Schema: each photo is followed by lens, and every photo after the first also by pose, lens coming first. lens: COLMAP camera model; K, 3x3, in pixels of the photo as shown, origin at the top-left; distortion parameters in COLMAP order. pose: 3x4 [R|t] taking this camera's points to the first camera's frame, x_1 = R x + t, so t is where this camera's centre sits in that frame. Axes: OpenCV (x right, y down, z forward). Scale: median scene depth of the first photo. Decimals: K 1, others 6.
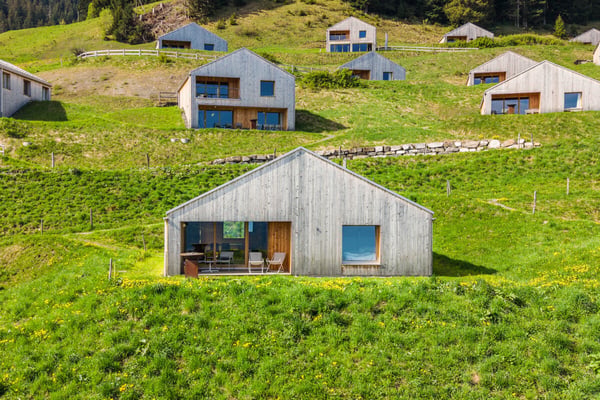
lens RADIAL K [[278.6, 0, 300.3], [0, 278.6, 210.1], [0, 0, 1]] dist [0.022851, -0.008362]
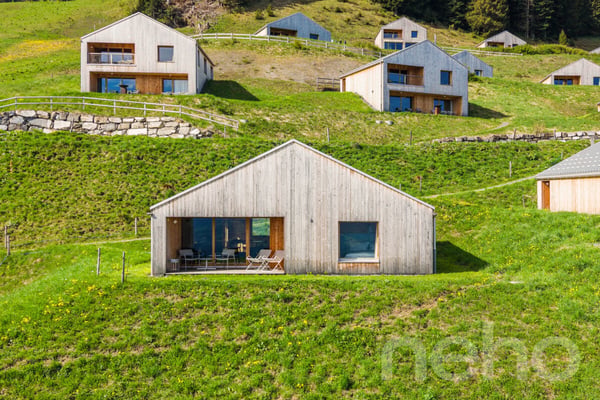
lens RADIAL K [[292.7, 0, 300.0], [0, 292.7, 200.0], [0, 0, 1]] dist [0.009241, -0.001509]
pose [[0.992520, -0.000575, 0.122085, -0.333068], [0.004965, 0.999352, -0.035655, 0.030582], [-0.121985, 0.035995, 0.991879, -0.016184]]
